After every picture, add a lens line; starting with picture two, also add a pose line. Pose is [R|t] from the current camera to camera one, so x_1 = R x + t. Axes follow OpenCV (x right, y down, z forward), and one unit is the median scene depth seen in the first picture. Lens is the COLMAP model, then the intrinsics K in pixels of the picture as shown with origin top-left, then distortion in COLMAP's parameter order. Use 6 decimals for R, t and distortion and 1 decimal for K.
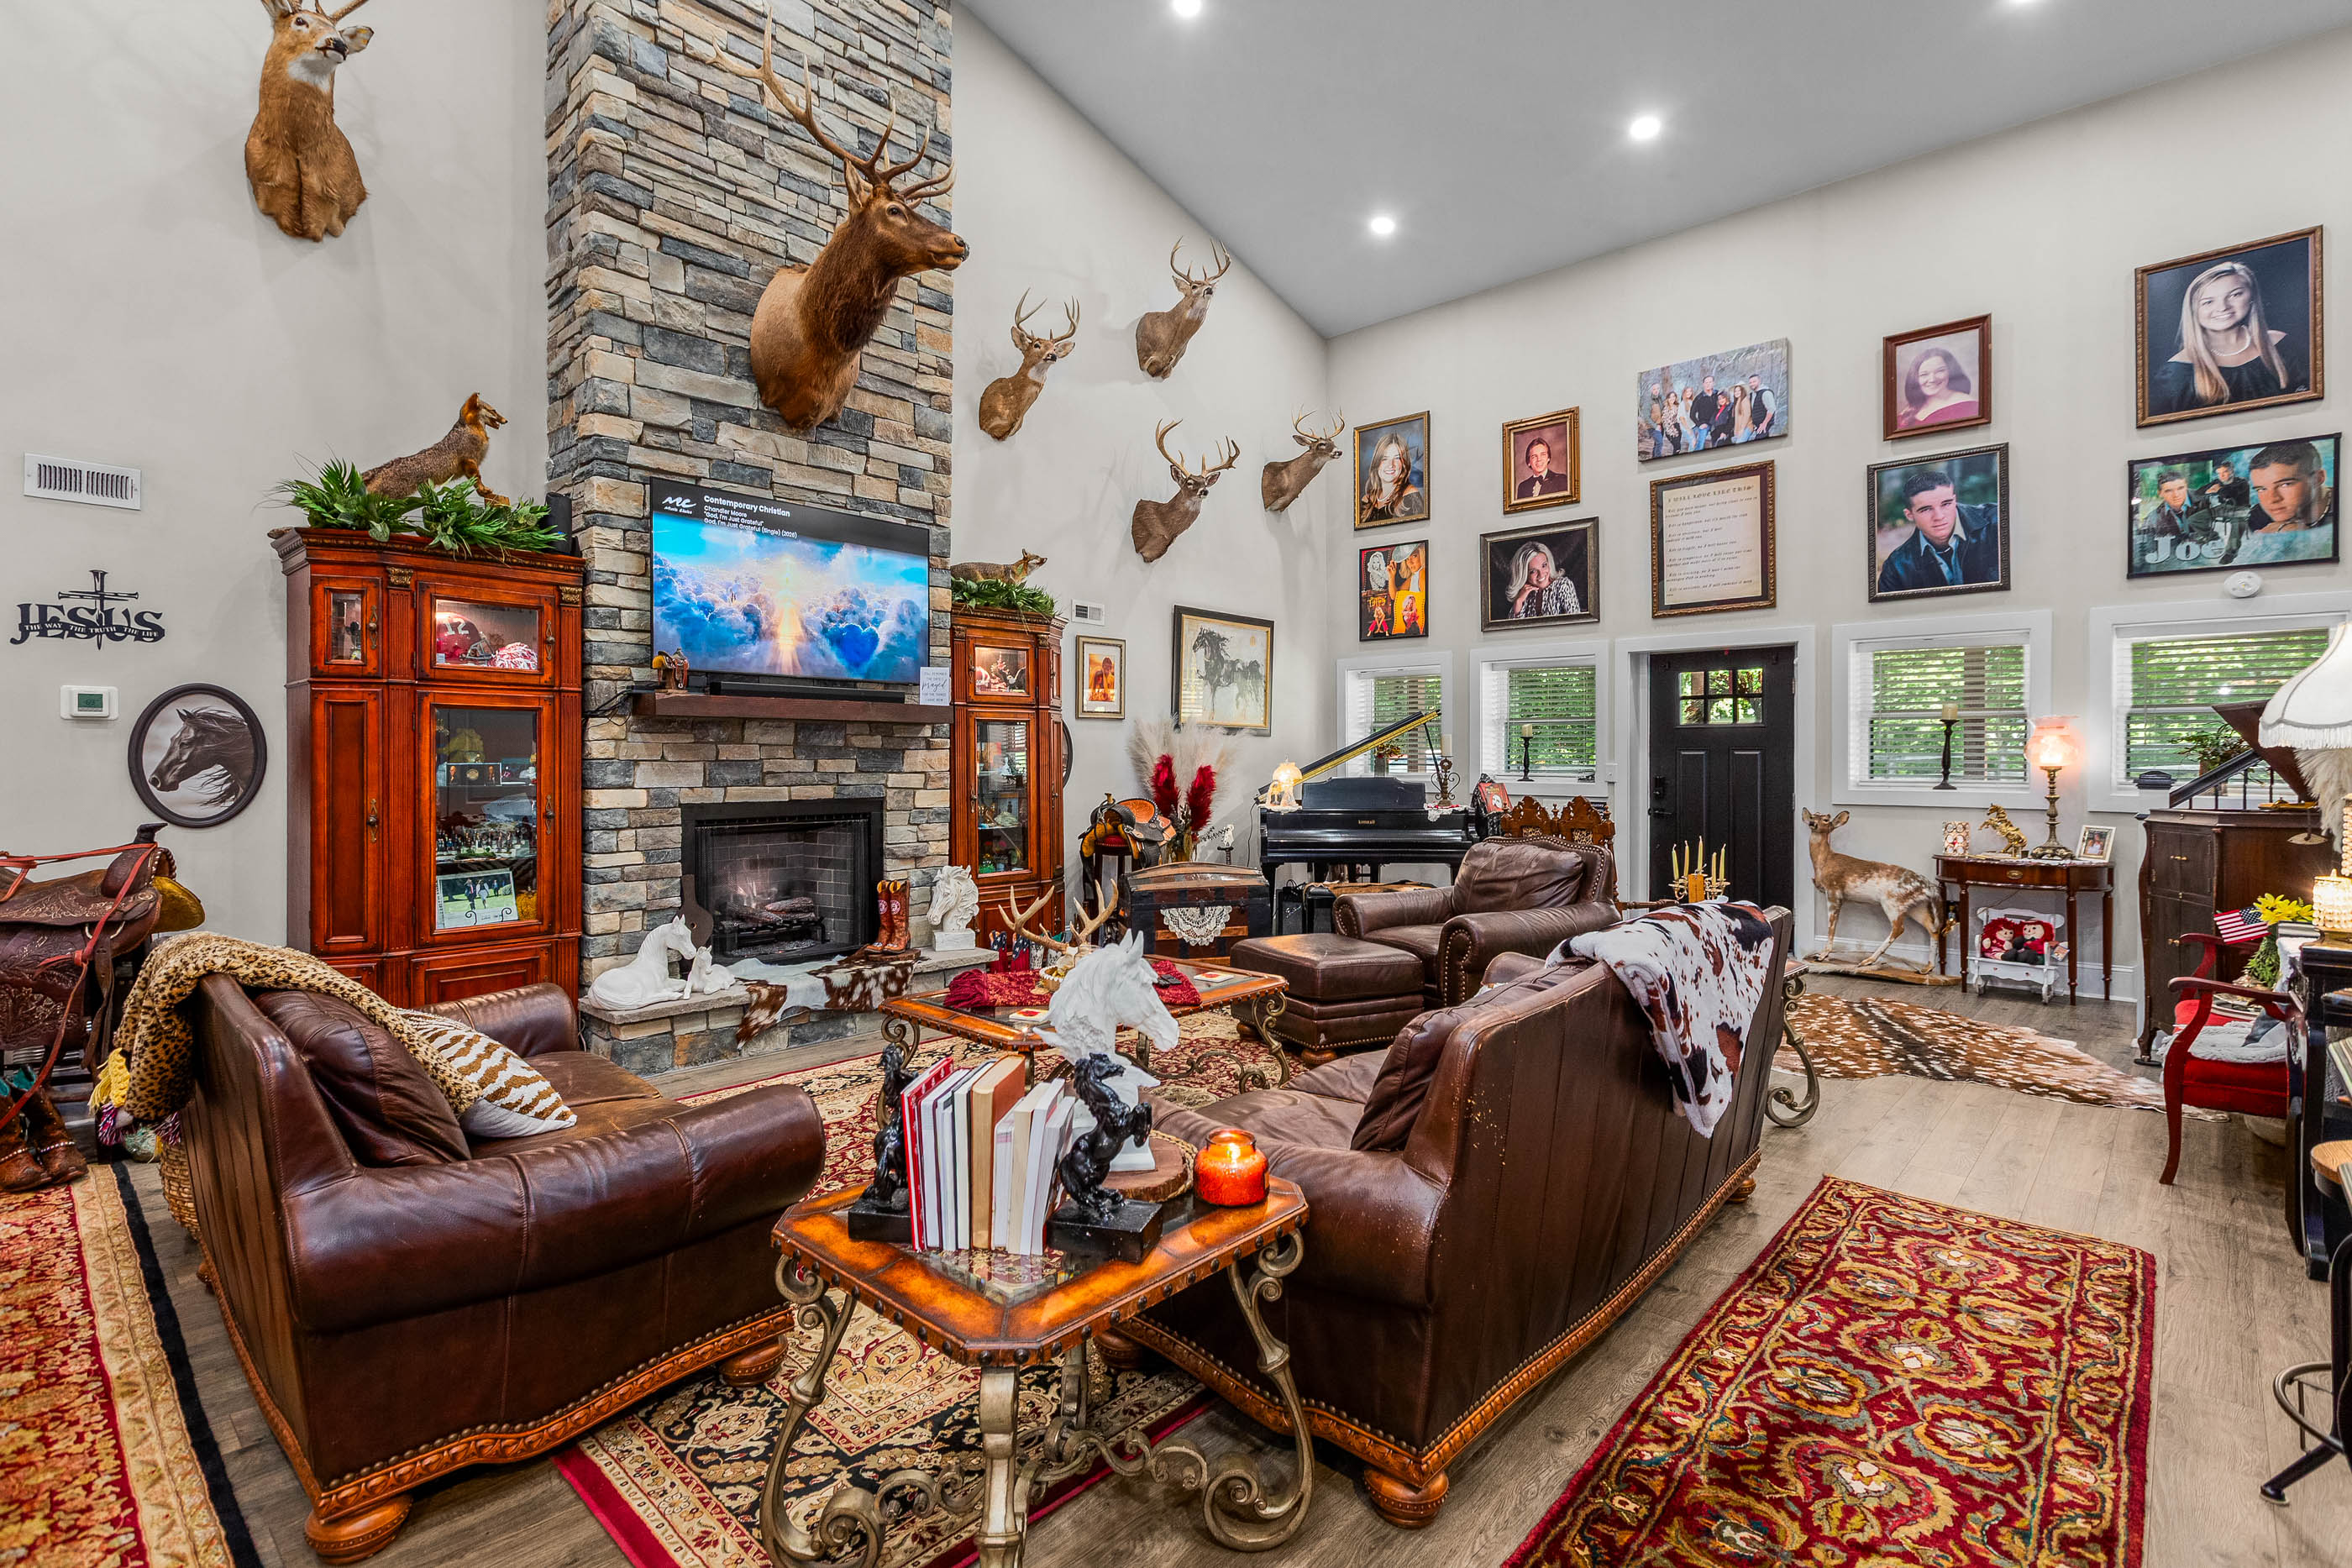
lens RADIAL K [[1108.2, 0, 1152.2], [0, 1108.2, 759.5], [0, 0, 1]] dist [0.003962, -0.001605]
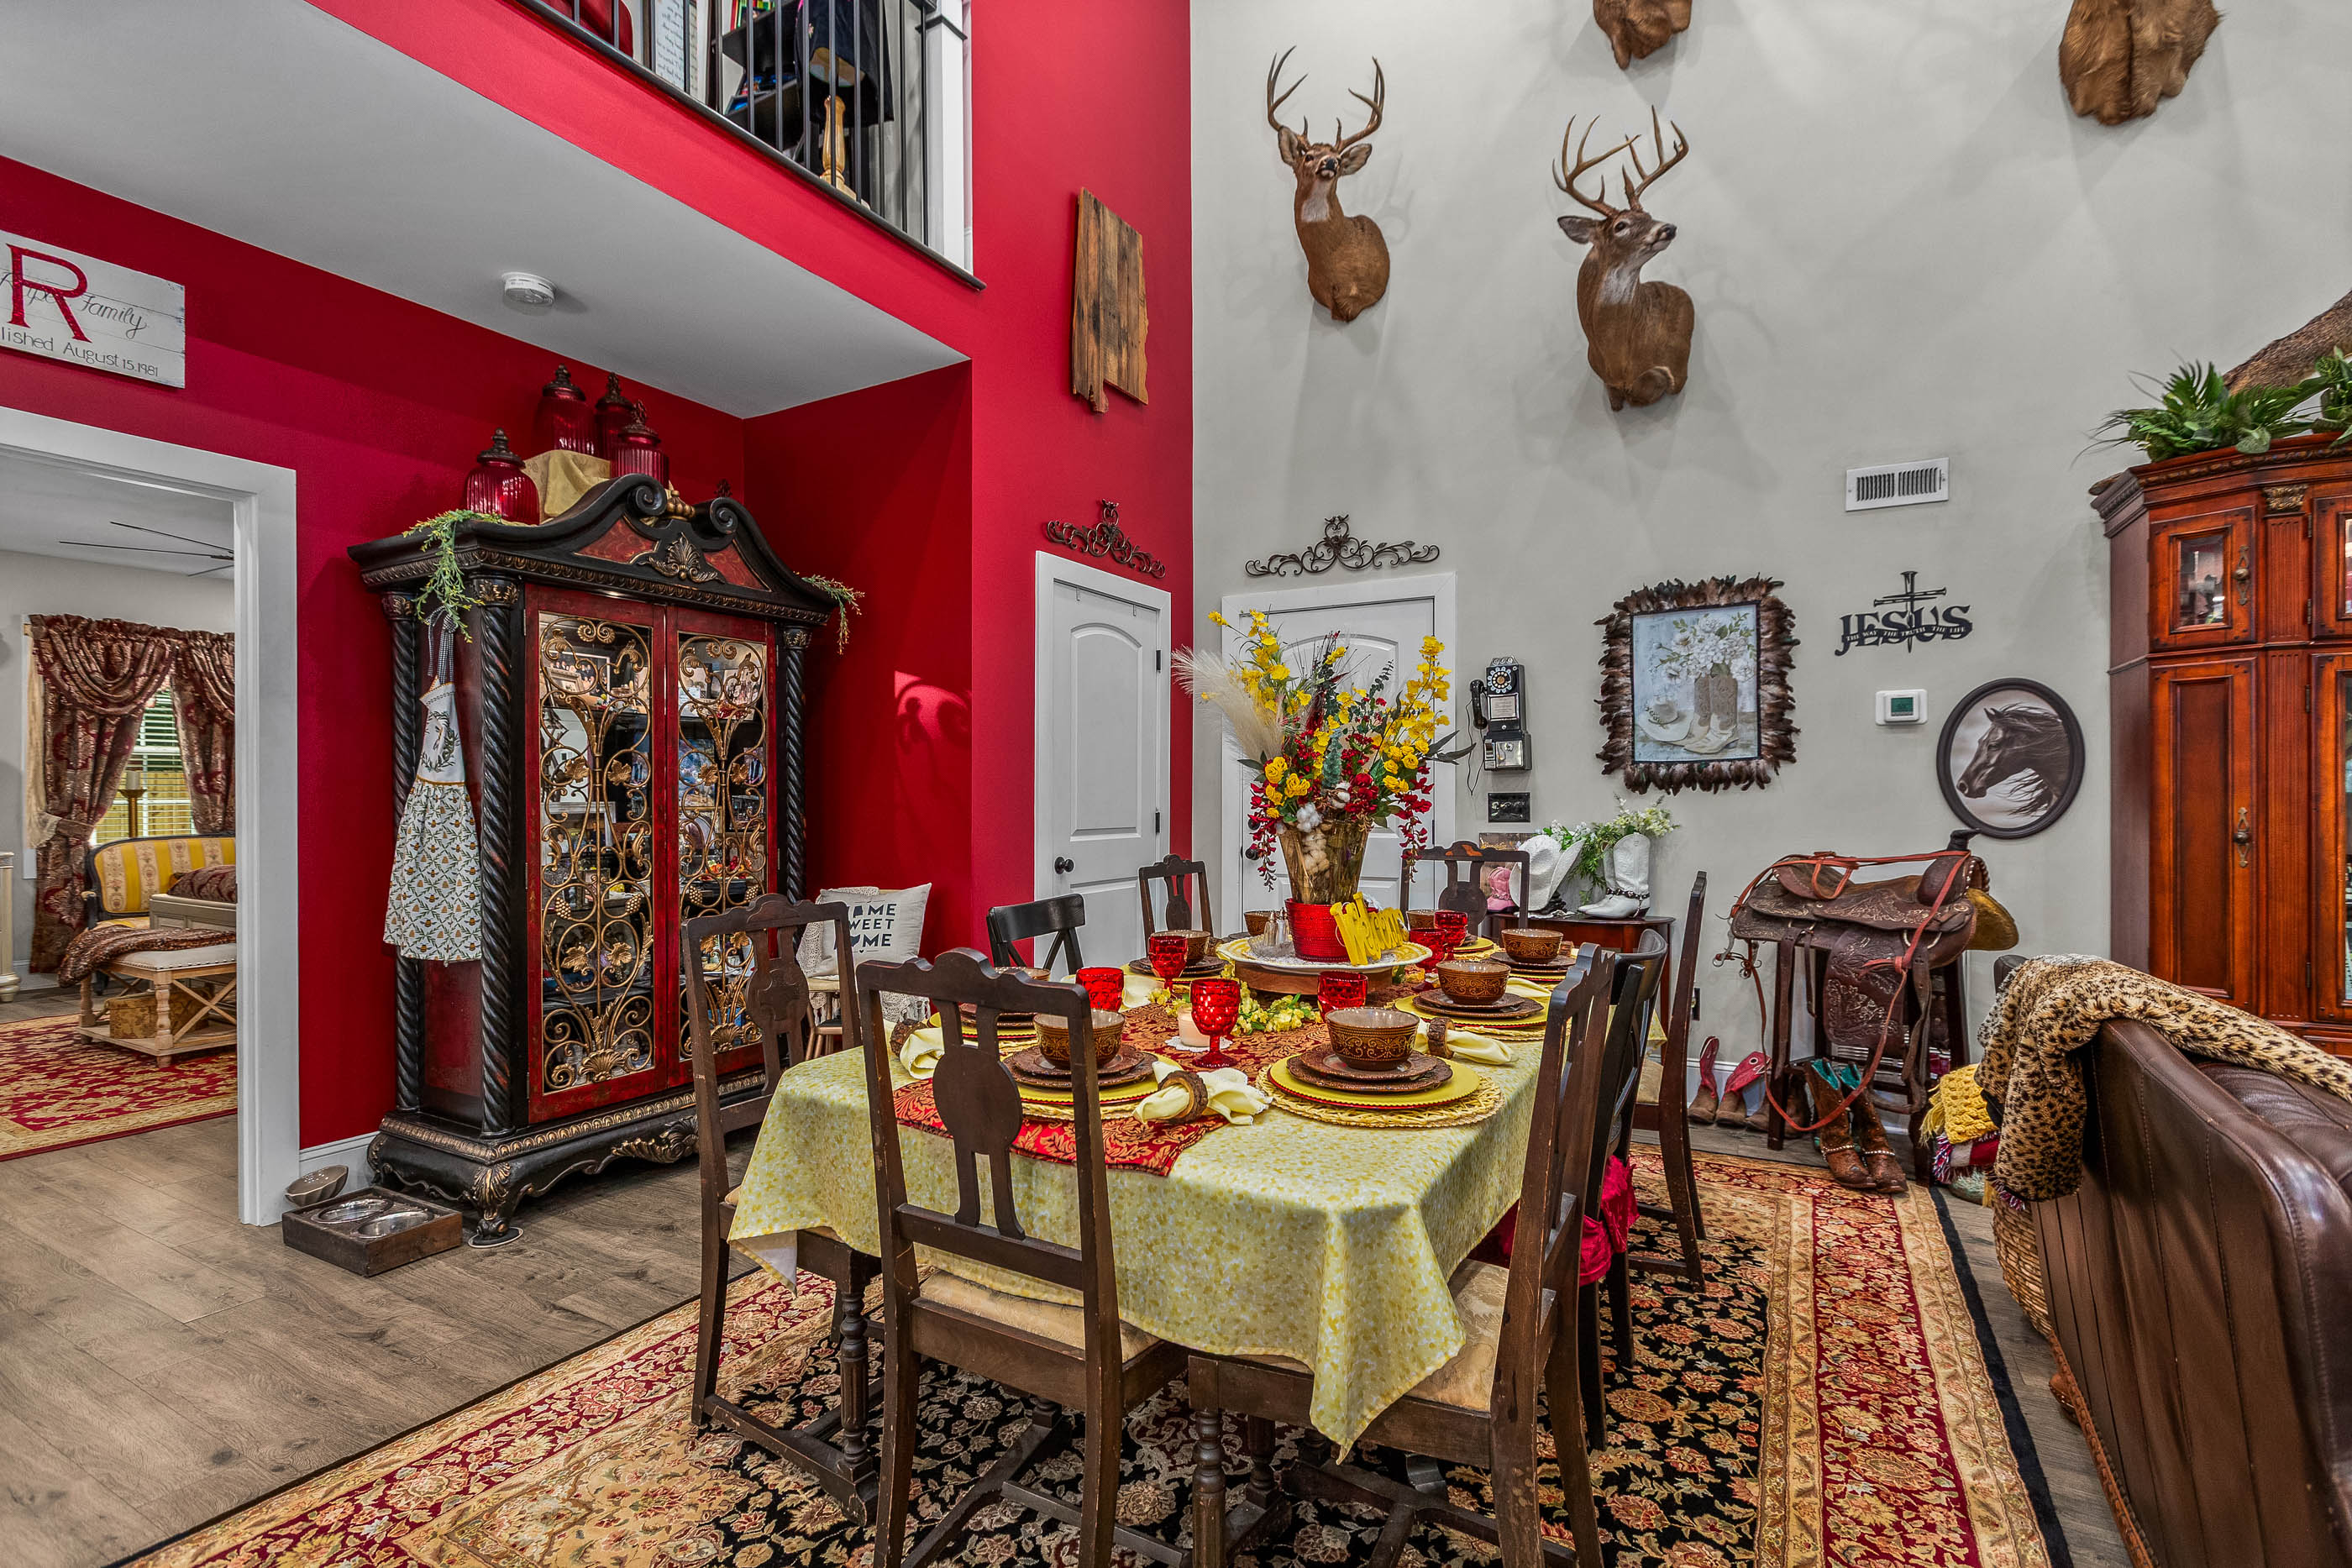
lens RADIAL K [[1073.8, 0, 1165.2], [0, 1073.8, 800.8], [0, 0, 1]] dist [0.003191, -0.001023]
pose [[0.229053, 0.000424, -0.973414, -0.124494], [0.002215, 0.999997, 0.000957, 0.021025], [0.973411, -0.002375, 0.229051, 0.101958]]
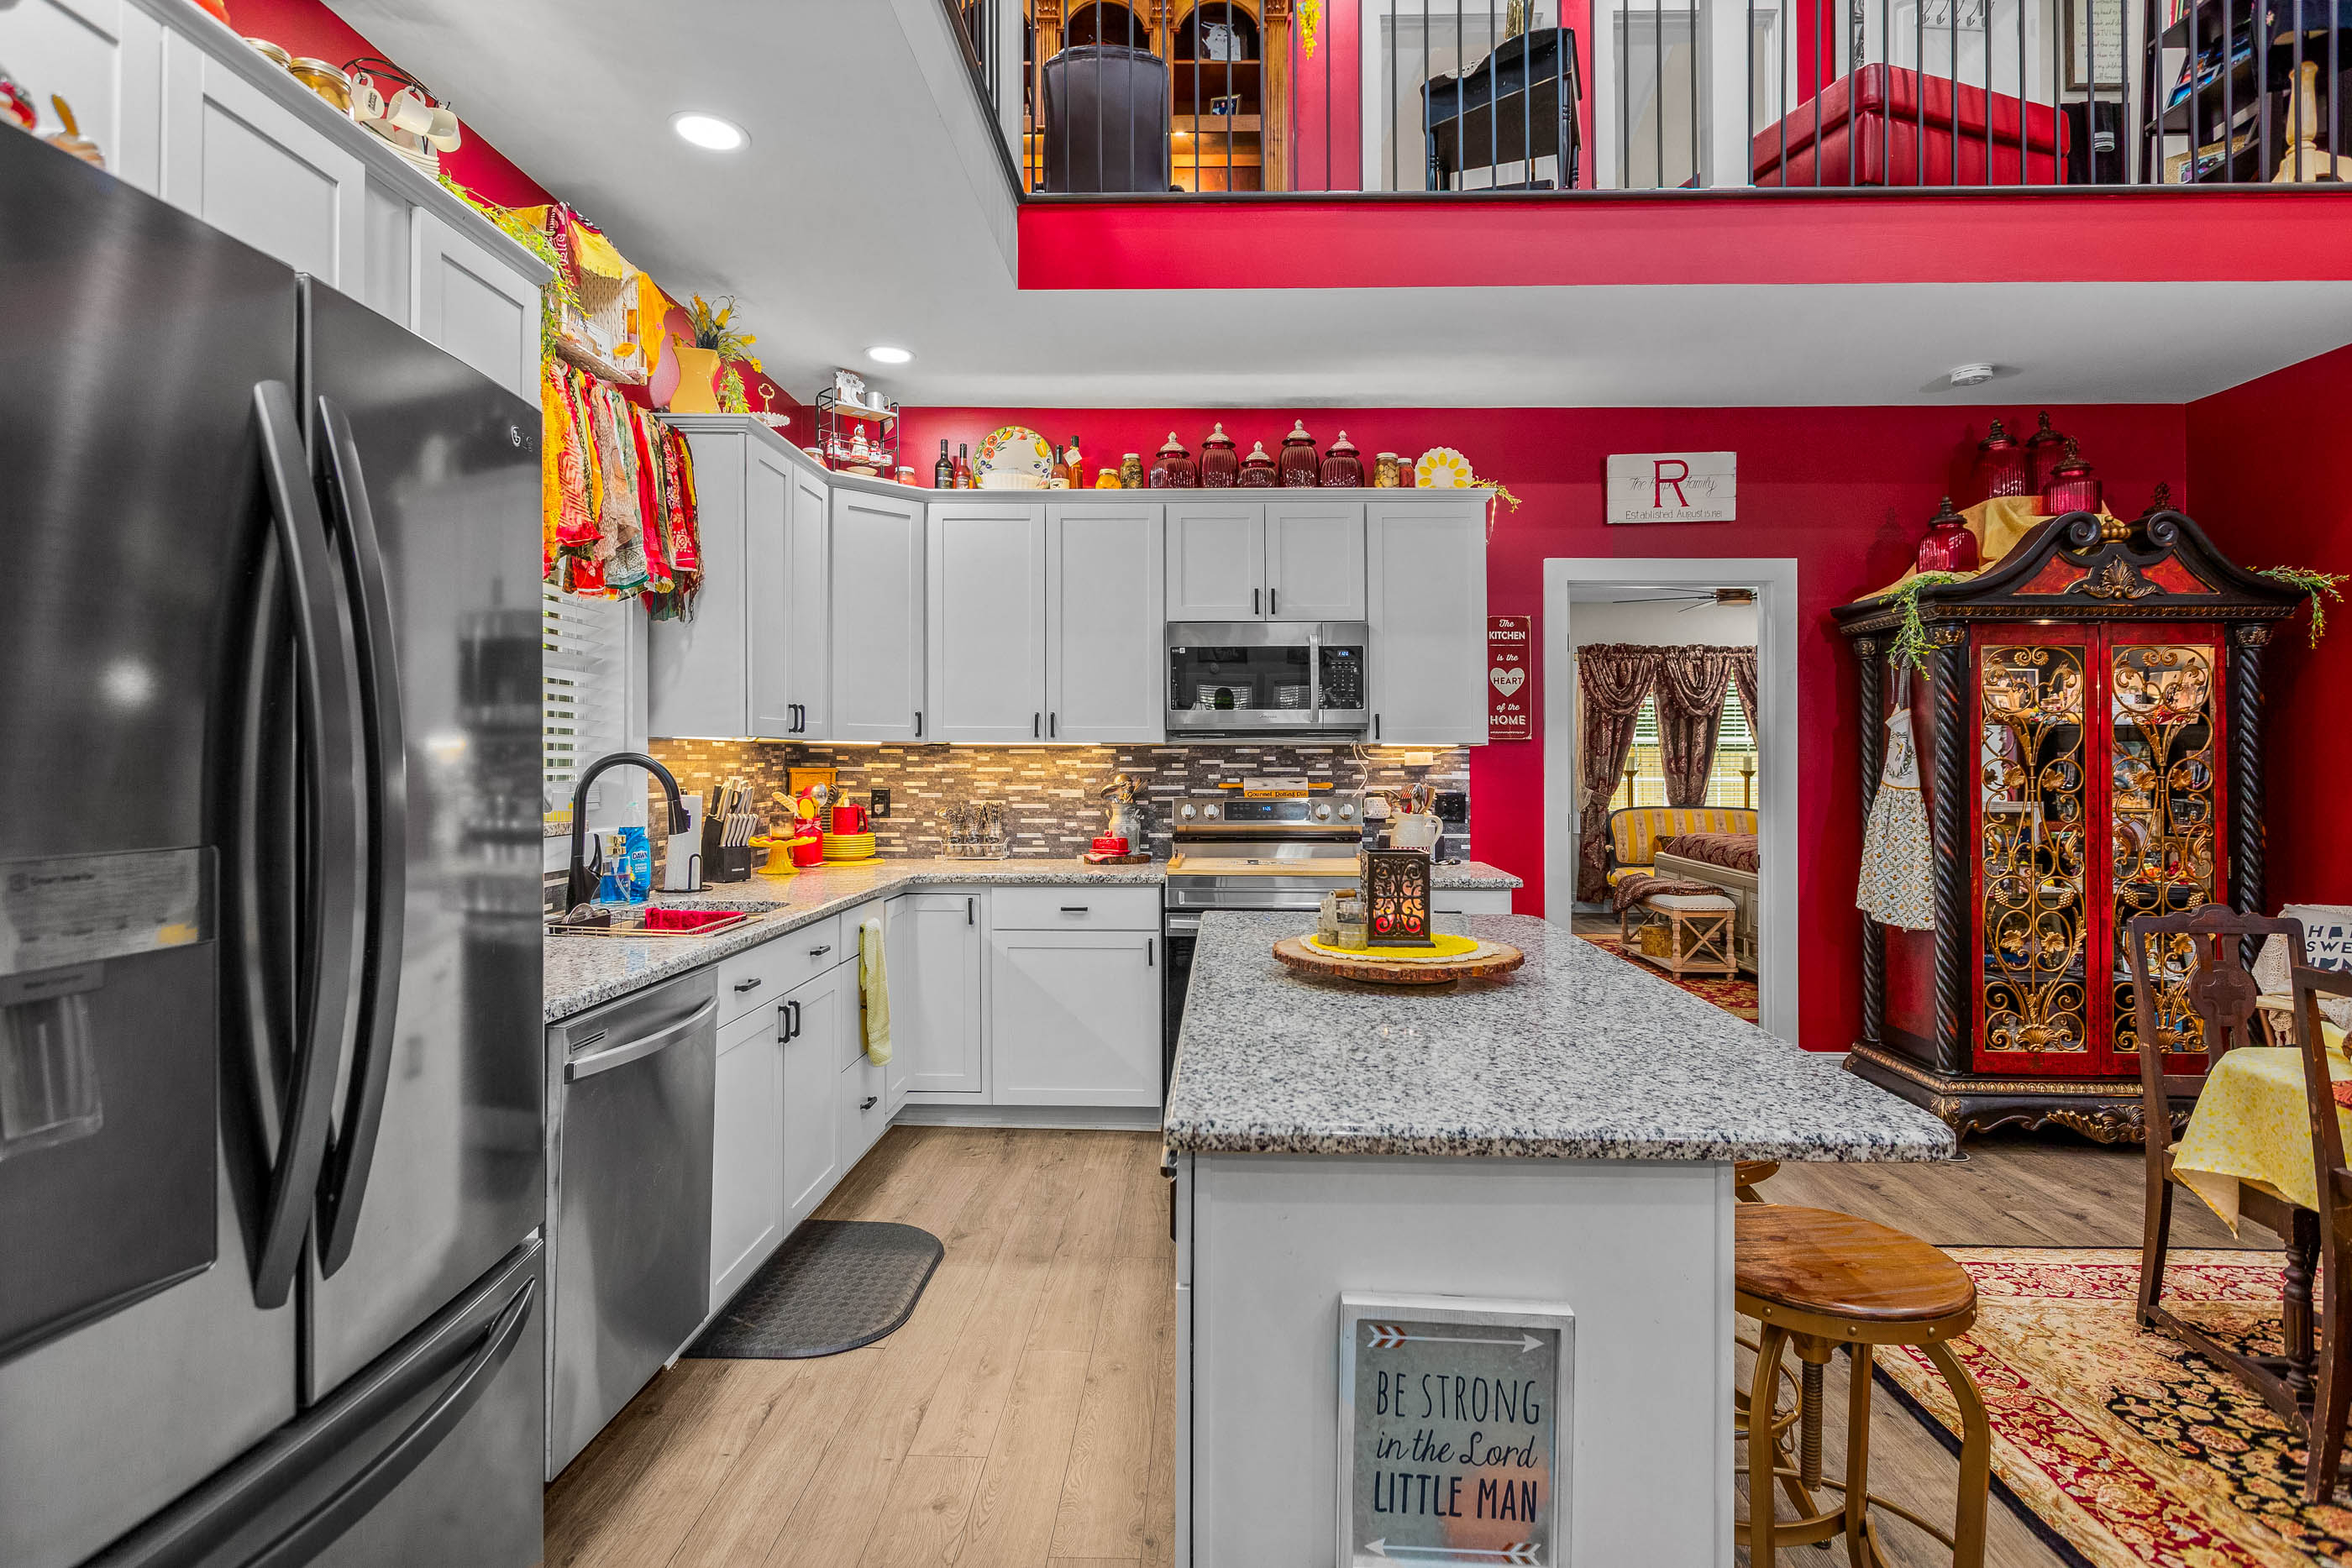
lens RADIAL K [[1200.2, 0, 1202.6], [0, 1200.2, 744.5], [0, 0, 1]] dist [-0.001524, -0.000598]
pose [[-0.737052, -0.016213, -0.675641, 0.123095], [-0.009035, 0.999859, -0.014137, -0.001724], [0.675776, -0.004316, -0.737095, 0.136578]]
